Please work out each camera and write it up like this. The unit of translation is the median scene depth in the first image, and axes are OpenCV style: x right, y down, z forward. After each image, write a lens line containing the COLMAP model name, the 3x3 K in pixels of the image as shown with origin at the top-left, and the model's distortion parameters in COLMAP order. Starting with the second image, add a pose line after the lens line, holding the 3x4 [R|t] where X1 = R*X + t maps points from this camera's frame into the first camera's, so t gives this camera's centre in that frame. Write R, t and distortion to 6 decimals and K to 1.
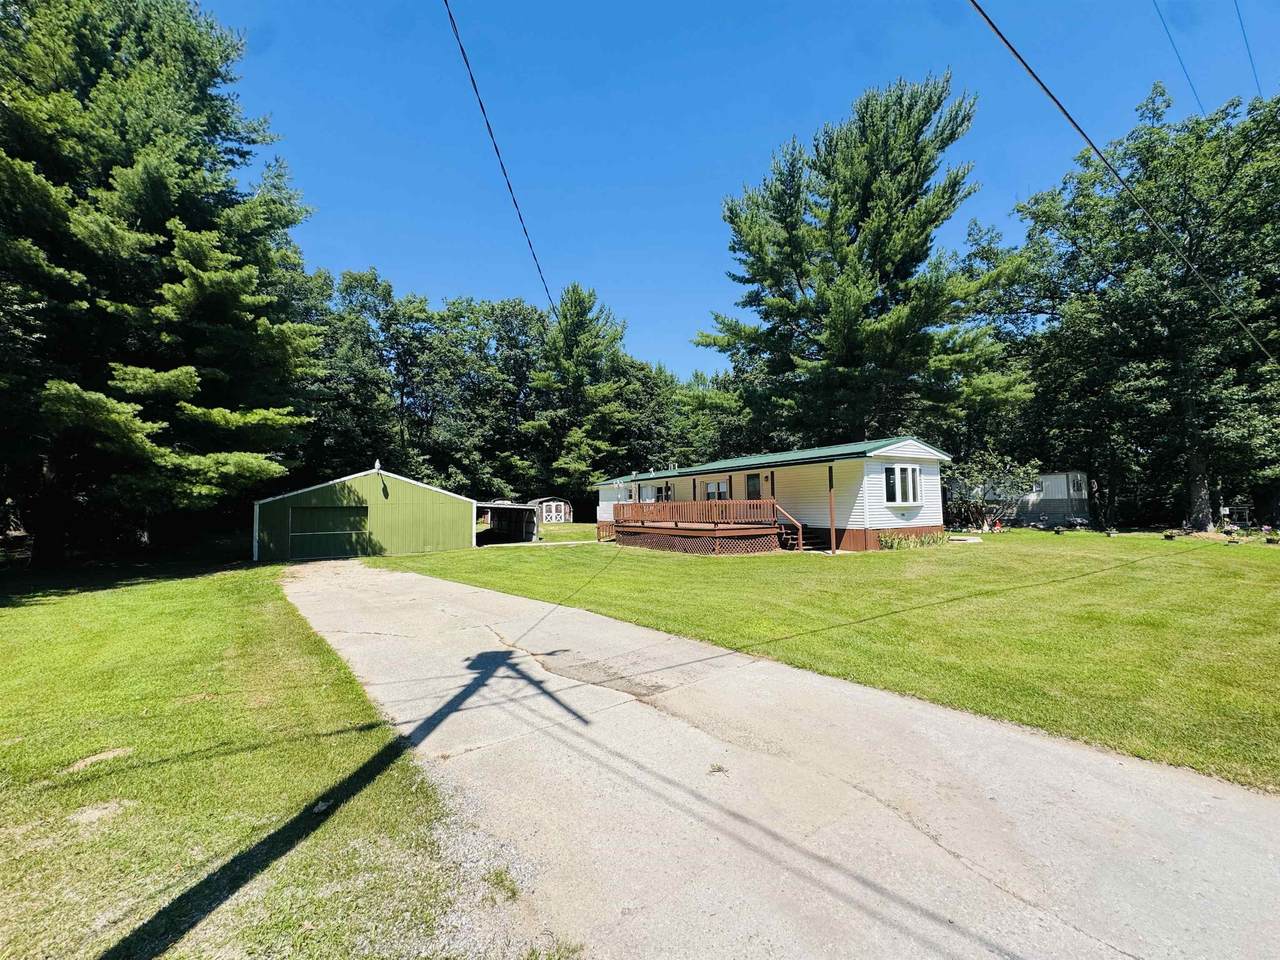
lens RADIAL K [[511.5, 0, 642.6], [0, 511.5, 469.0], [0, 0, 1]] dist [-0.001821, -0.000090]
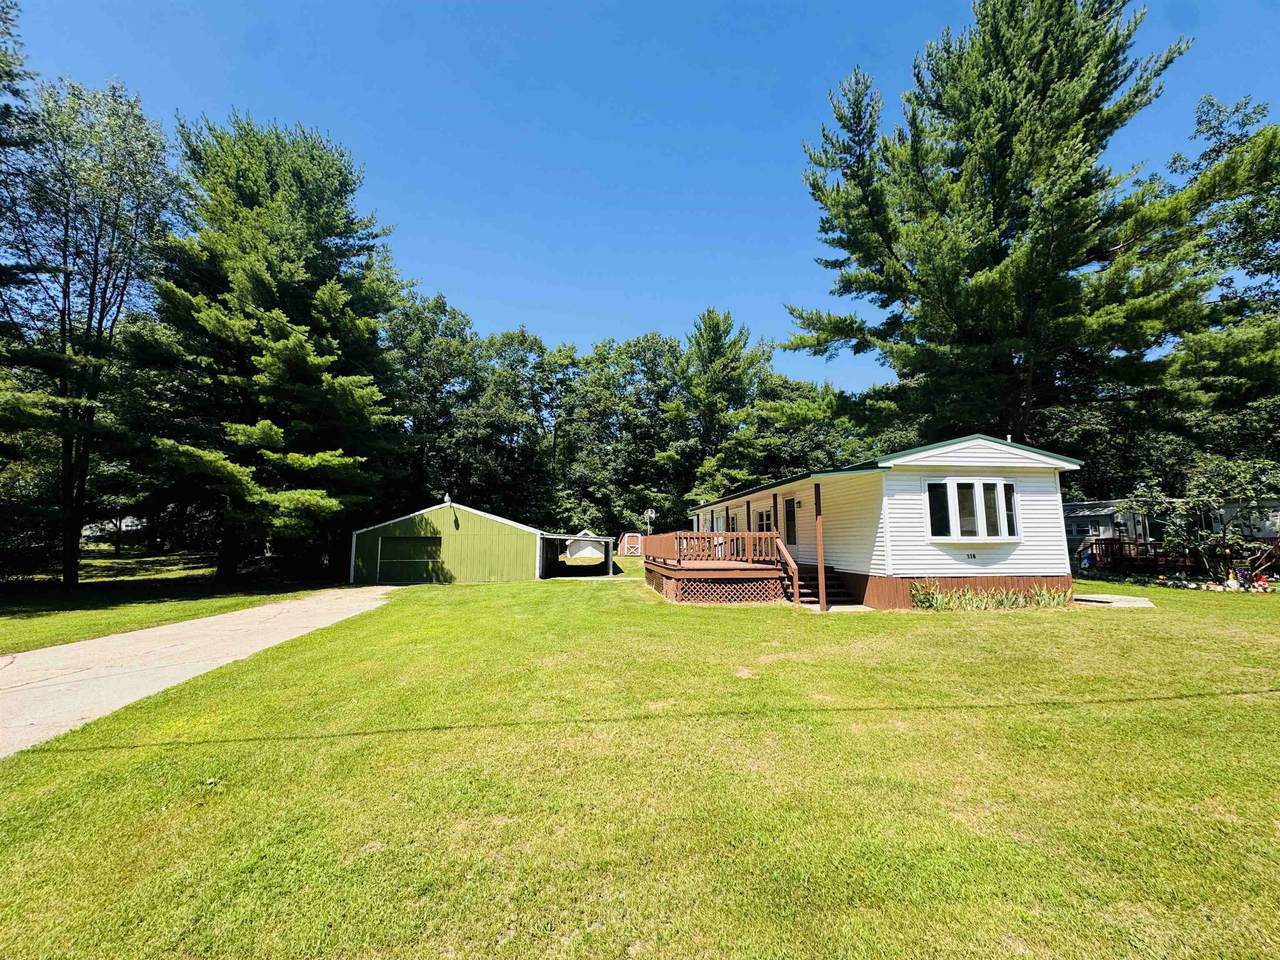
lens RADIAL K [[511.5, 0, 640.3], [0, 511.5, 478.3], [0, 0, 1]] dist [-0.001821, -0.000090]
pose [[0.910074, -0.038304, -0.412673, 0.335390], [0.018456, 0.998478, -0.051976, 0.014365], [0.414035, 0.039686, 0.909395, 0.200634]]
